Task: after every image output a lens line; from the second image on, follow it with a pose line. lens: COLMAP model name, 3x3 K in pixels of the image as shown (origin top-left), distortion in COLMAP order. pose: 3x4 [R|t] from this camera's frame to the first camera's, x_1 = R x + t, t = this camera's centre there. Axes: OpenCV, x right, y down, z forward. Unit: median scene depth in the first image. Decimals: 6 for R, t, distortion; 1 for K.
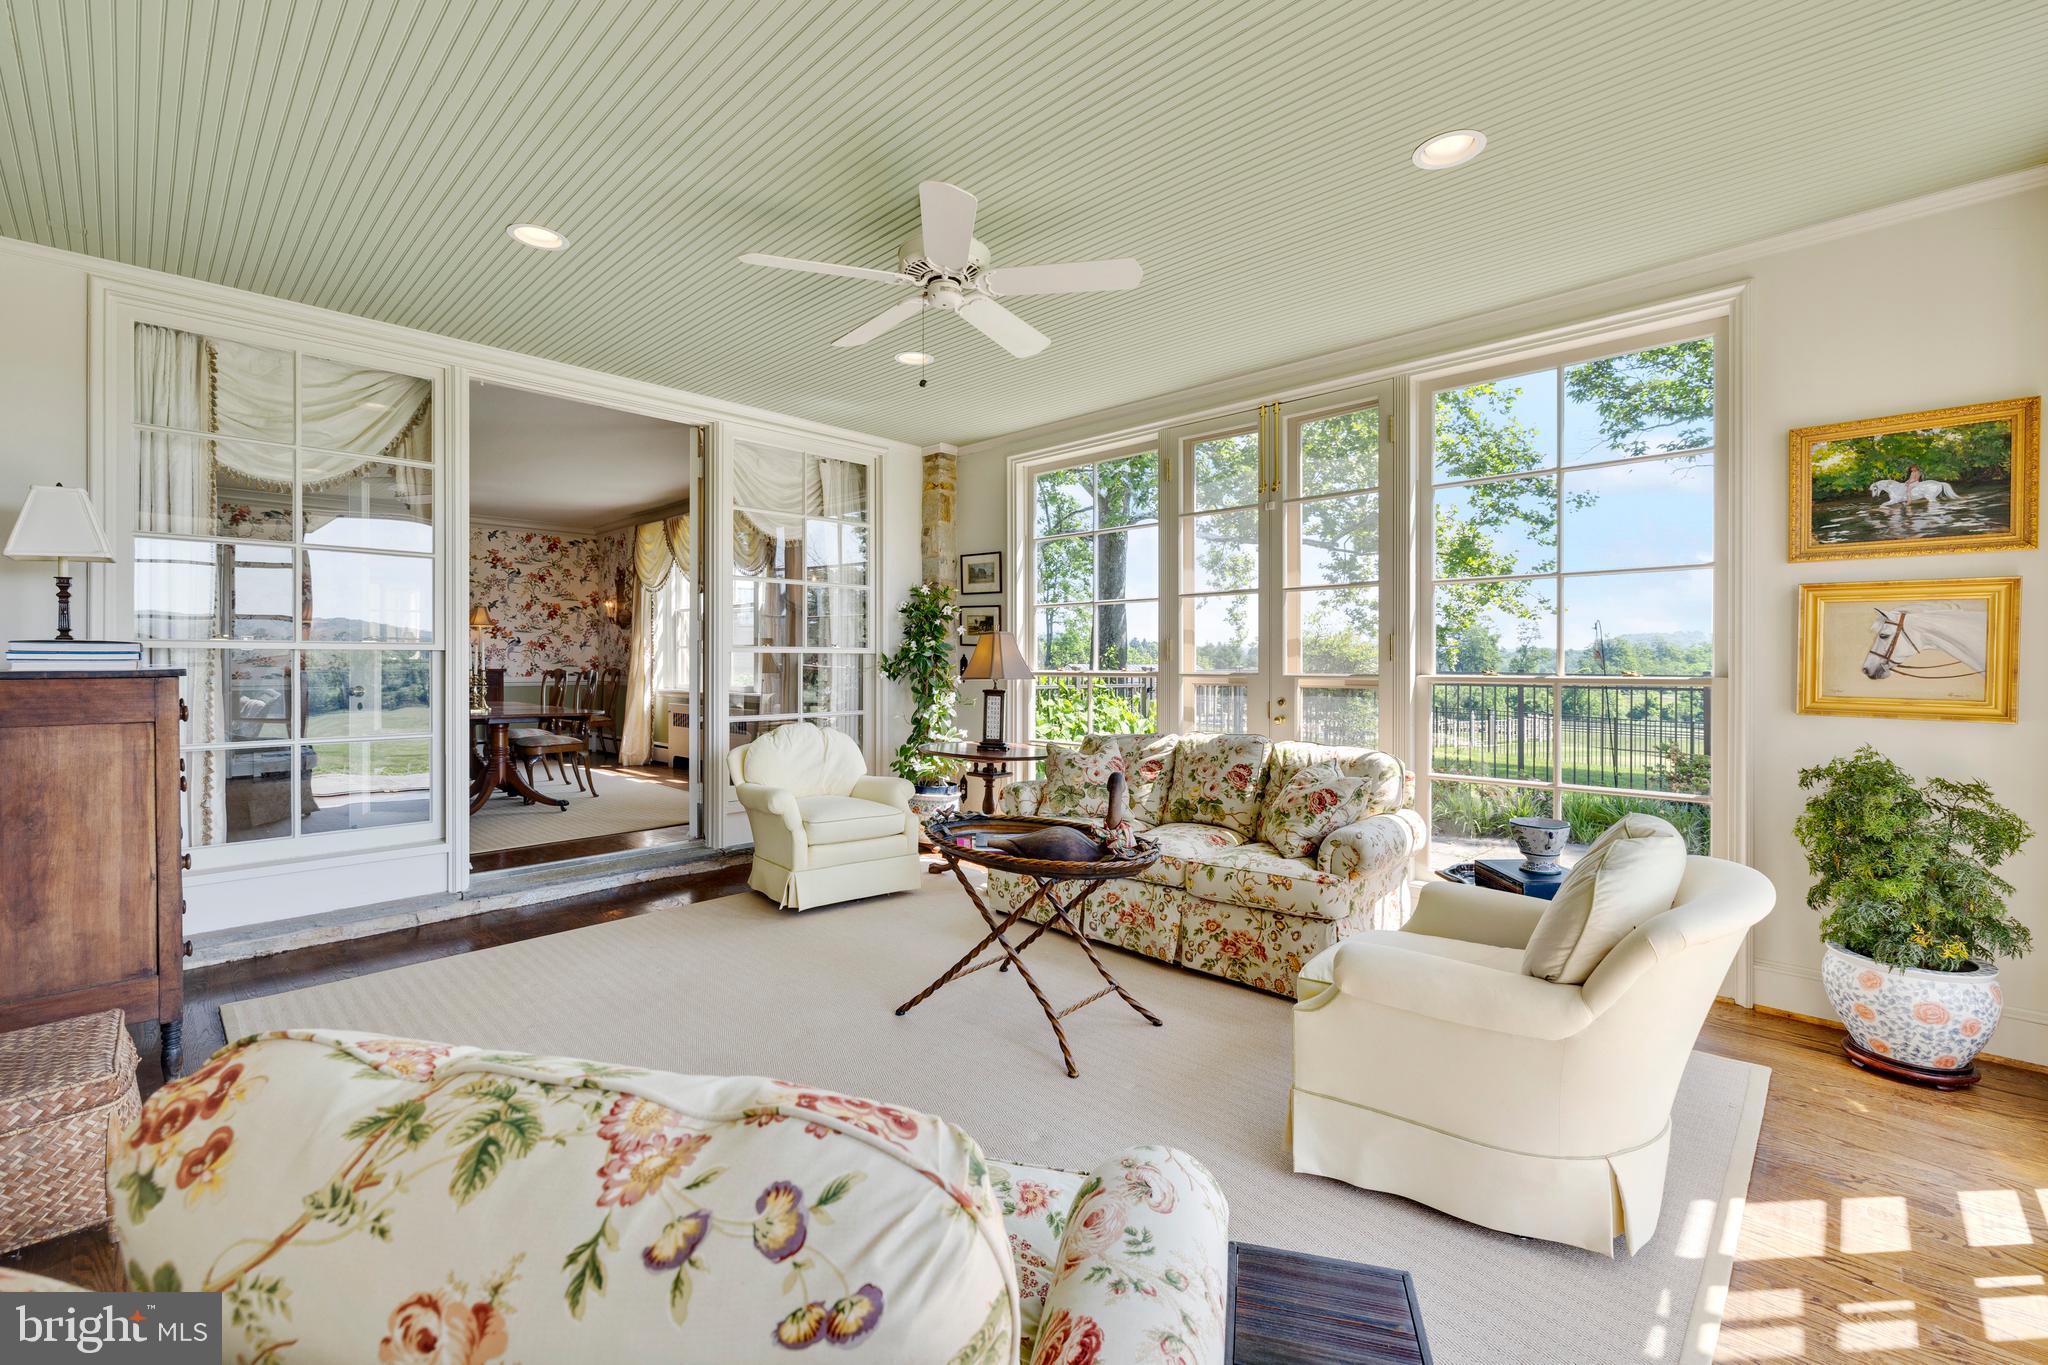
lens RADIAL K [[880.0, 0, 1013.7], [0, 880.0, 662.7], [0, 0, 1]] dist [0.002374, 0.000120]
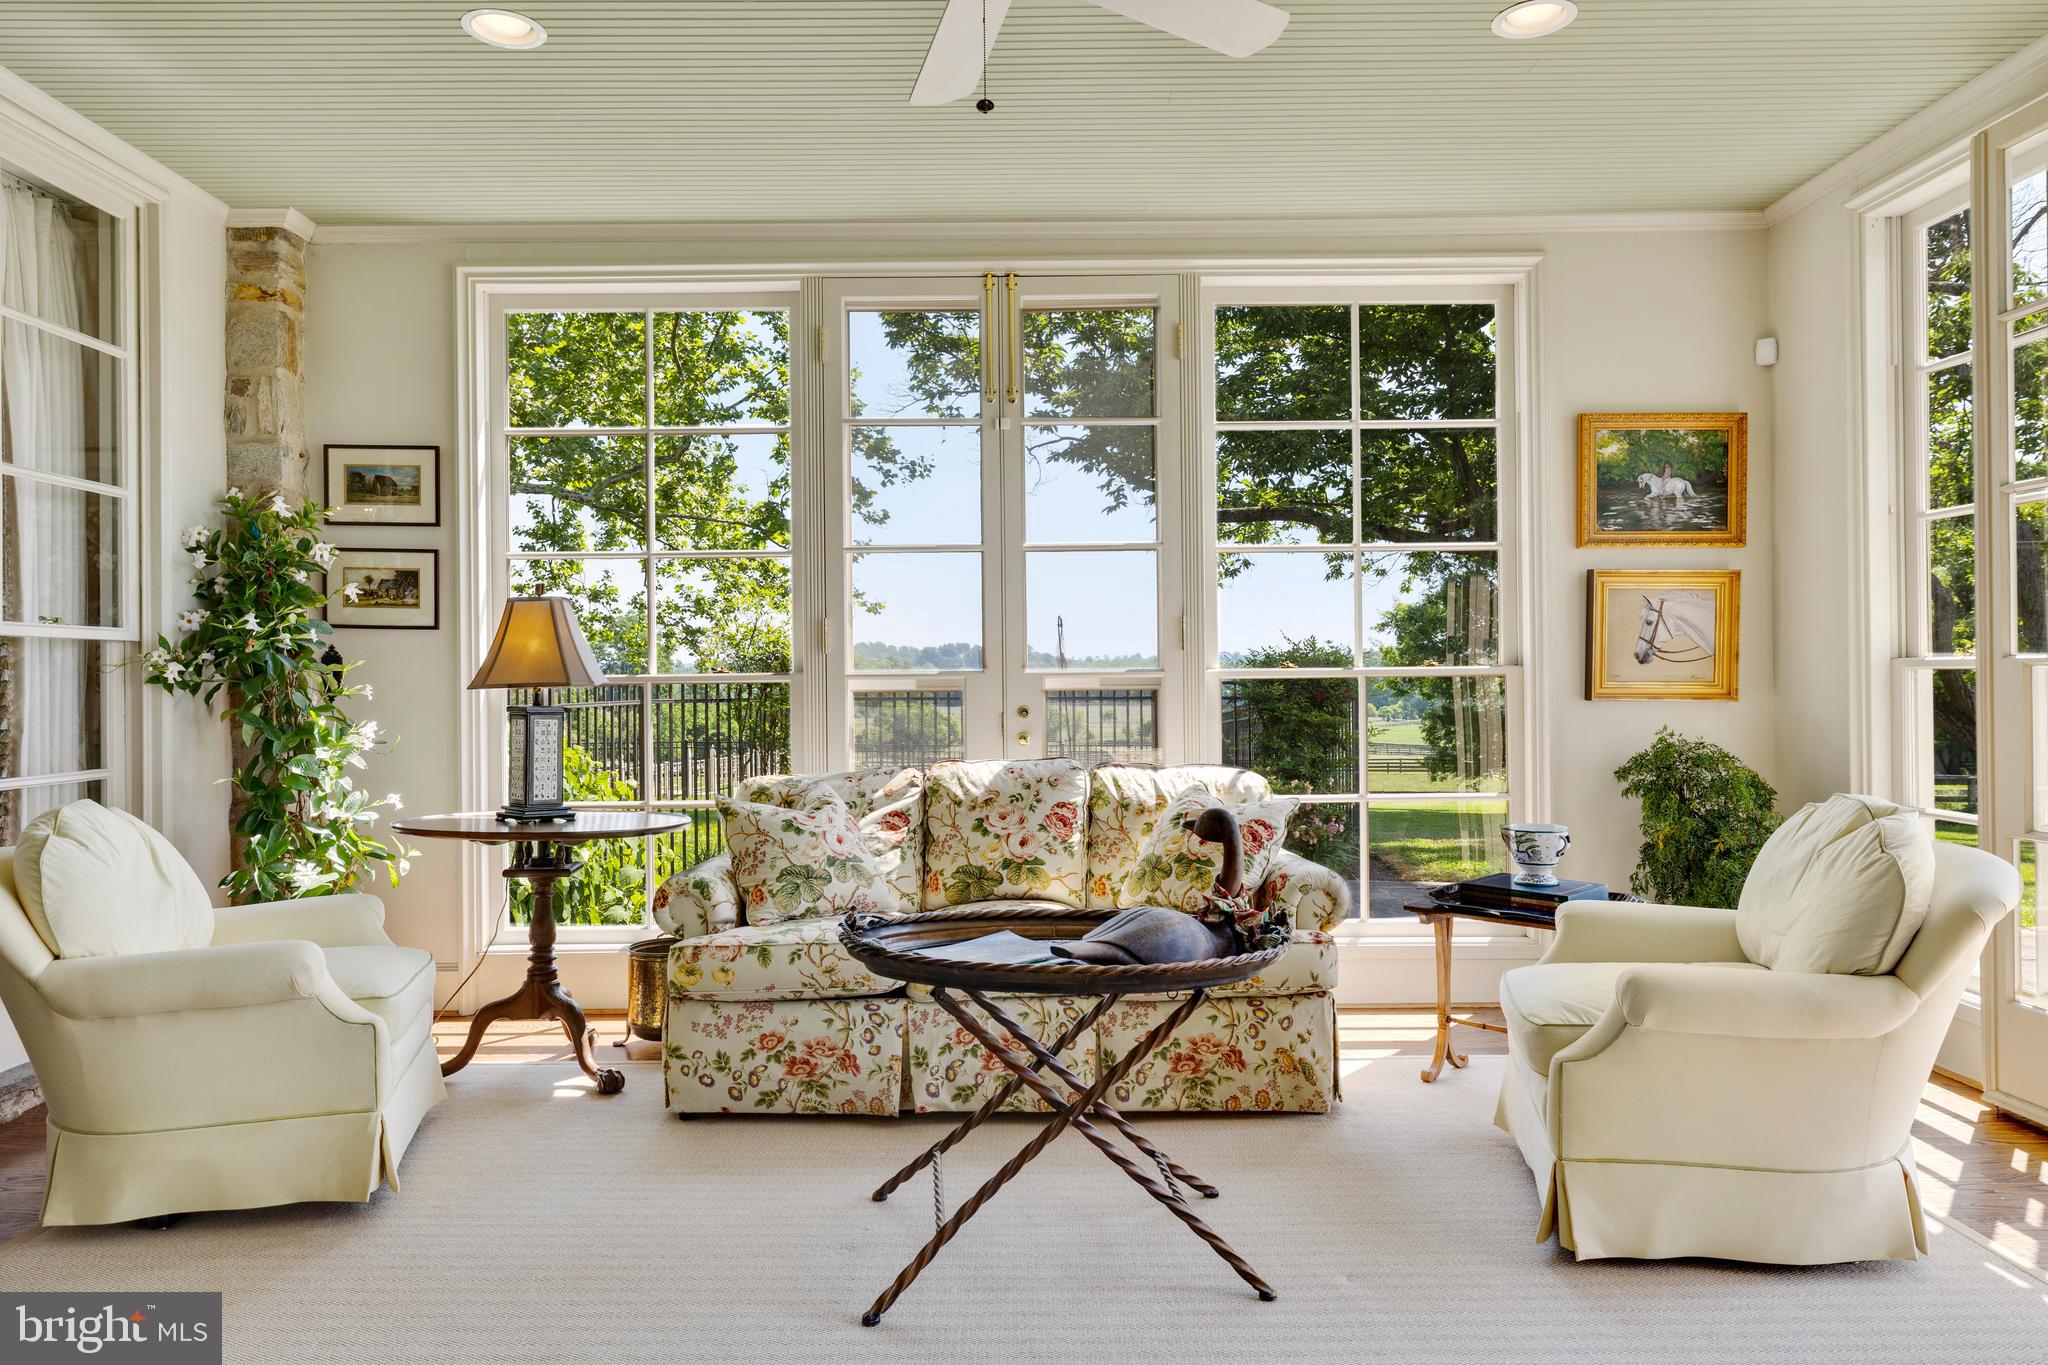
lens RADIAL K [[1314.0, 0, 1024.4], [0, 1314.0, 673.3], [0, 0, 1]] dist [0.004475, 0.005725]
pose [[0.707690, -0.005460, 0.706502, -0.573716], [0.010958, 0.999935, -0.003249, 0.024291], [-0.706438, 0.010041, 0.707703, 0.376459]]
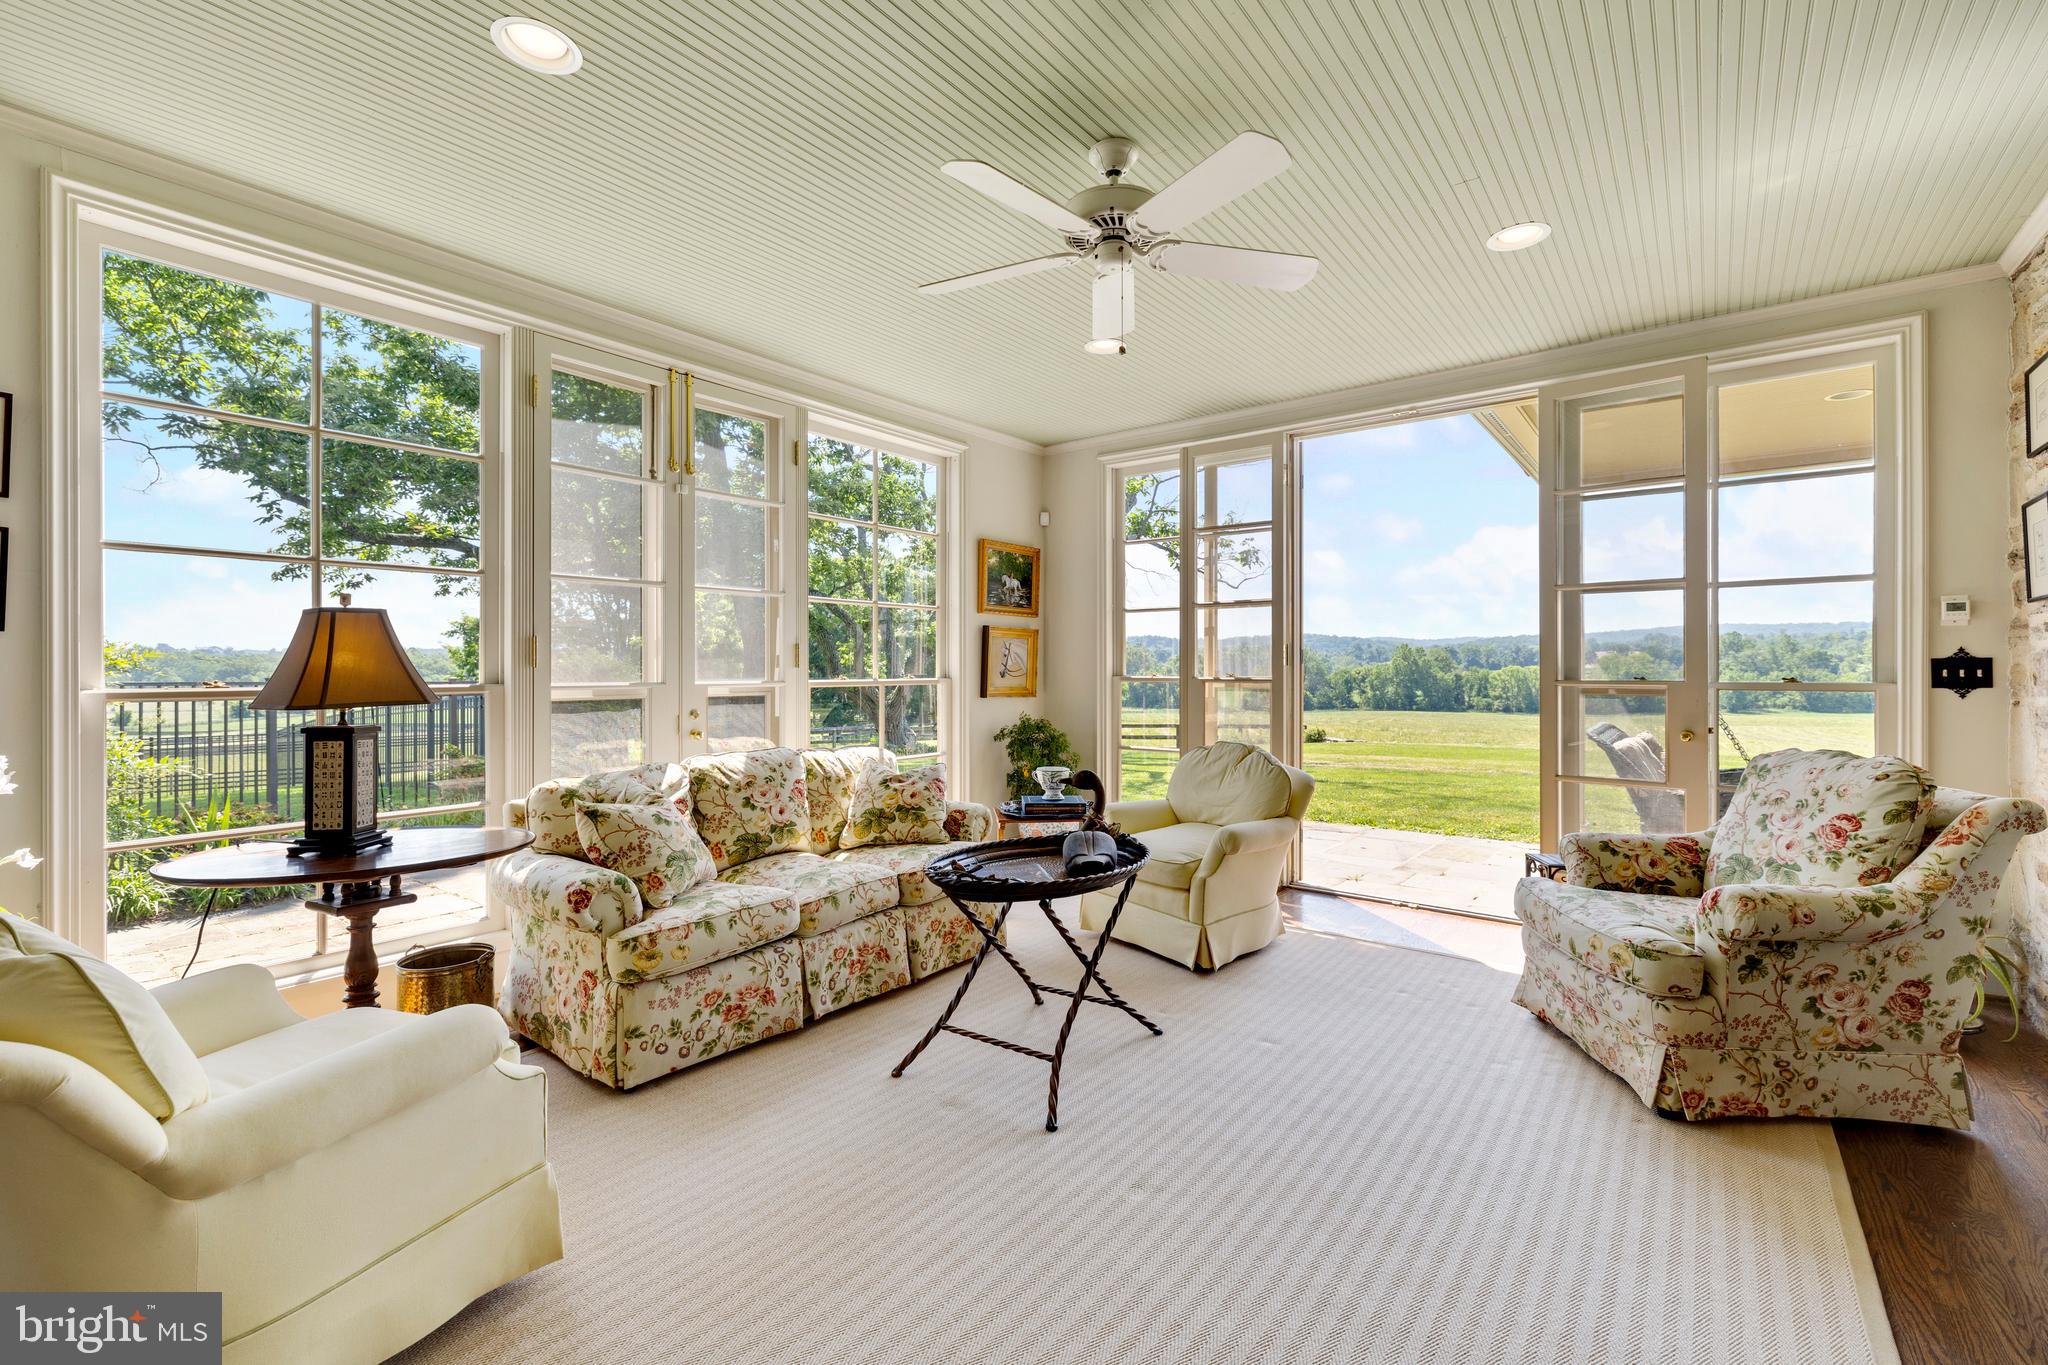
lens RADIAL K [[877.2, 0, 1026.0], [0, 877.2, 667.3], [0, 0, 1]] dist [0.006421, 0.000203]
pose [[-0.116709, -0.000219, 0.993166, -0.844283], [0.001048, 0.999999, 0.000343, -0.003963], [-0.993166, 0.001081, -0.116709, 1.058411]]
